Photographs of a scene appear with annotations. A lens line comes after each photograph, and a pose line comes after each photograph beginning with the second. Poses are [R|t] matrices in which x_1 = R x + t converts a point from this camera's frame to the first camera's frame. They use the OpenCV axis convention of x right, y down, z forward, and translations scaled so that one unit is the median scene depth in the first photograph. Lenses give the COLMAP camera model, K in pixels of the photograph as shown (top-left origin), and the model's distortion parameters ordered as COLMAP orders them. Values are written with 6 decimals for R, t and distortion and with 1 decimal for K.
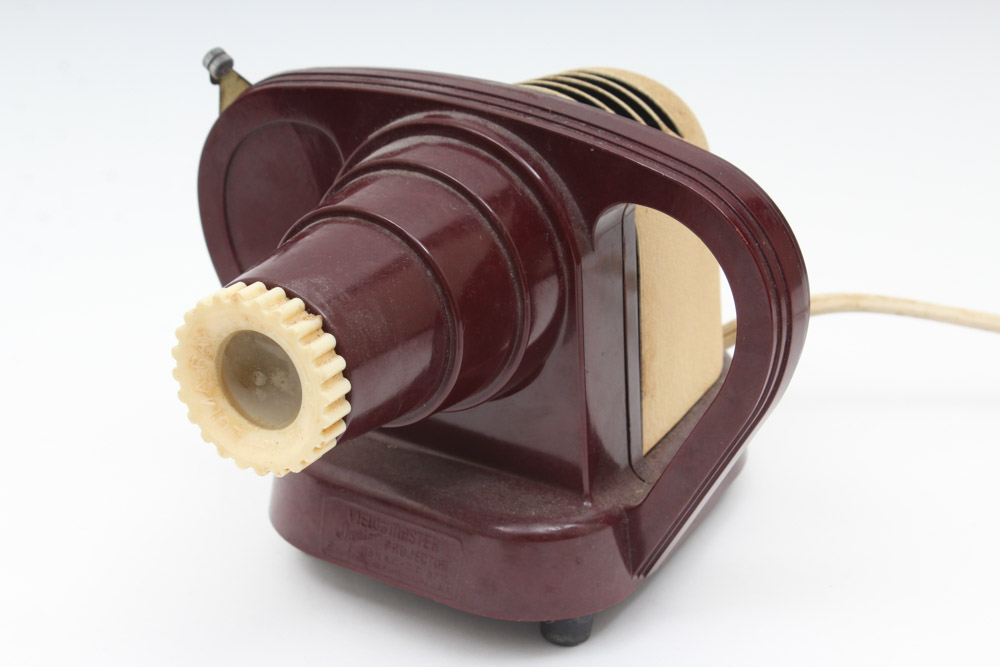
lens RADIAL K [[2781.2, 0, 500.0], [0, 2781.2, 333.5], [0, 0, 1]] dist [0.319878, 0.206397]
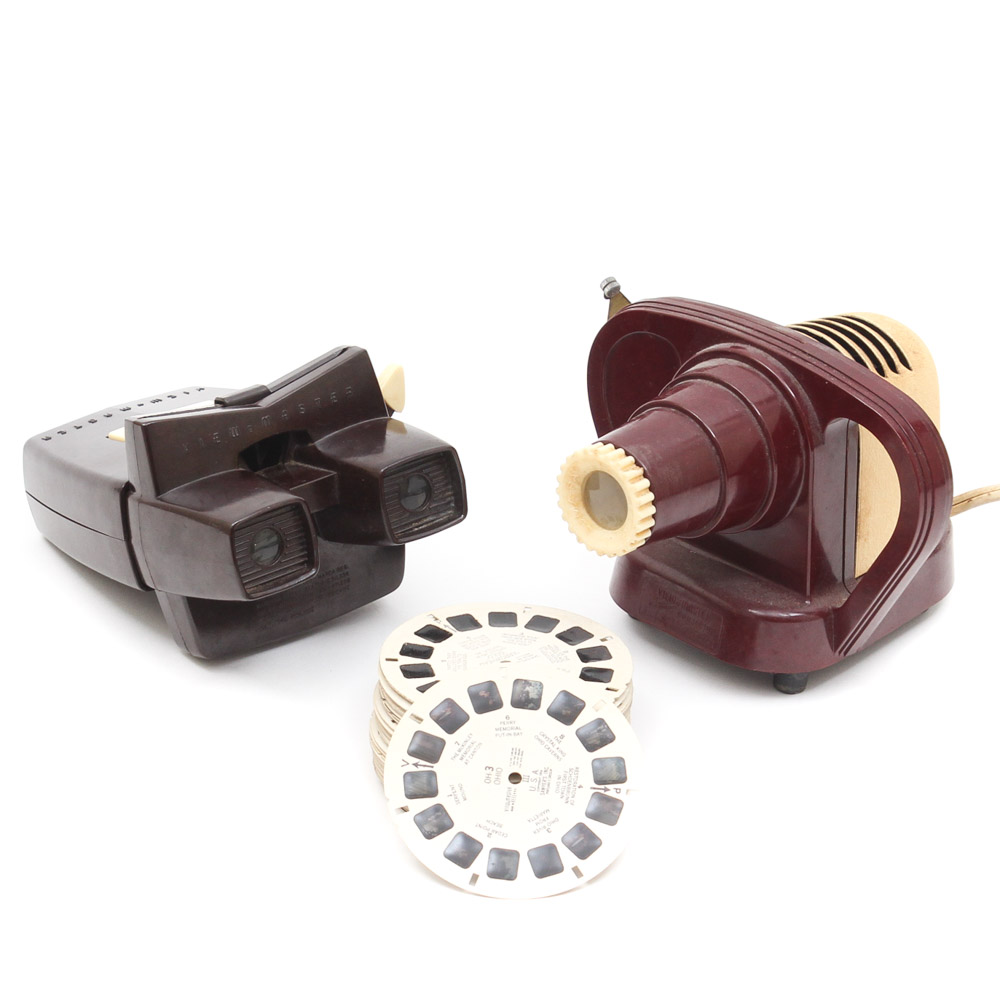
lens RADIAL K [[3673.9, 0, 500.0], [0, 3673.9, 500.0], [0, 0, 1]] dist [0.047815, 0.308453]
pose [[0.984162, 0.118263, -0.132059, 0.134493], [-0.115539, 0.992904, 0.028132, -0.035872], [0.134449, -0.012428, 0.990843, -1.128330]]
